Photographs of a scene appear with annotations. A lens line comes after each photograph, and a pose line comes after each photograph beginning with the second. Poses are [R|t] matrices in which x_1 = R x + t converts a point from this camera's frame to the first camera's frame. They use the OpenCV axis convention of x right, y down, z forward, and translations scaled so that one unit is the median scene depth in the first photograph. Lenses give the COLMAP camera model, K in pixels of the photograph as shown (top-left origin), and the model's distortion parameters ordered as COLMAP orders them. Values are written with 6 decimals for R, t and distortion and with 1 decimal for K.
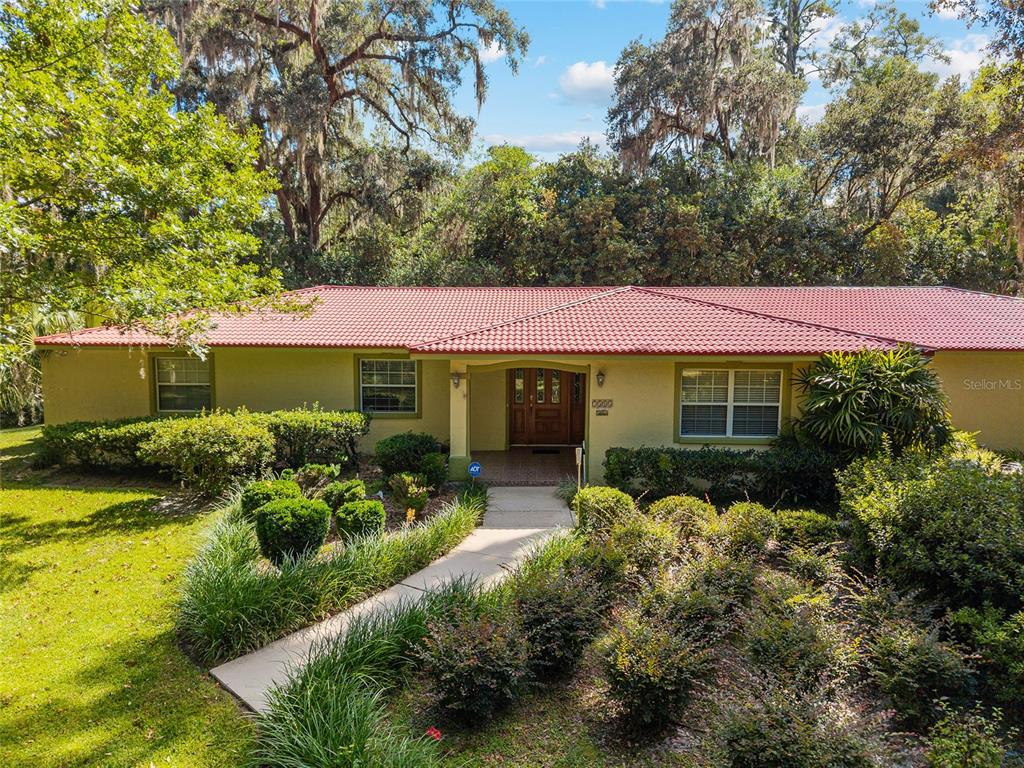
lens RADIAL K [[703.6, 0, 511.1], [0, 703.6, 383.8], [0, 0, 1]] dist [-0.000275, -0.010204]
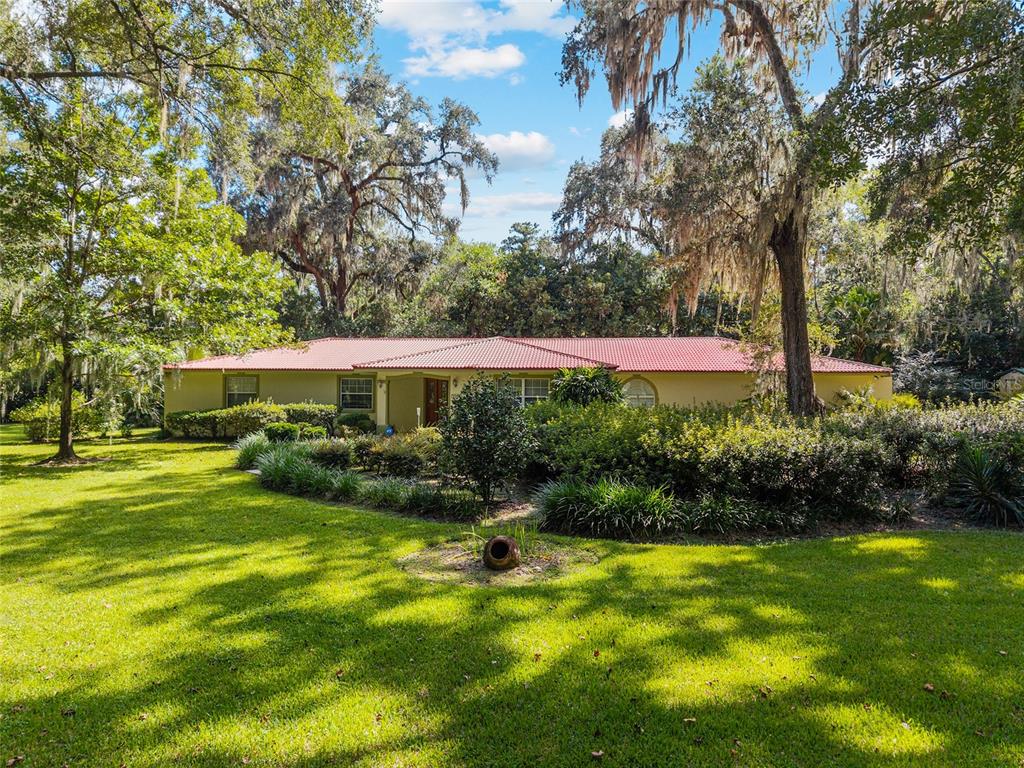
lens RADIAL K [[703.6, 0, 512.2], [0, 703.6, 383.5], [0, 0, 1]] dist [-0.000275, -0.010204]
pose [[0.997104, 0.002157, -0.076019, 0.166704], [-0.008712, 0.996256, -0.086011, 0.060808], [0.075549, 0.086424, 0.993390, -0.340776]]
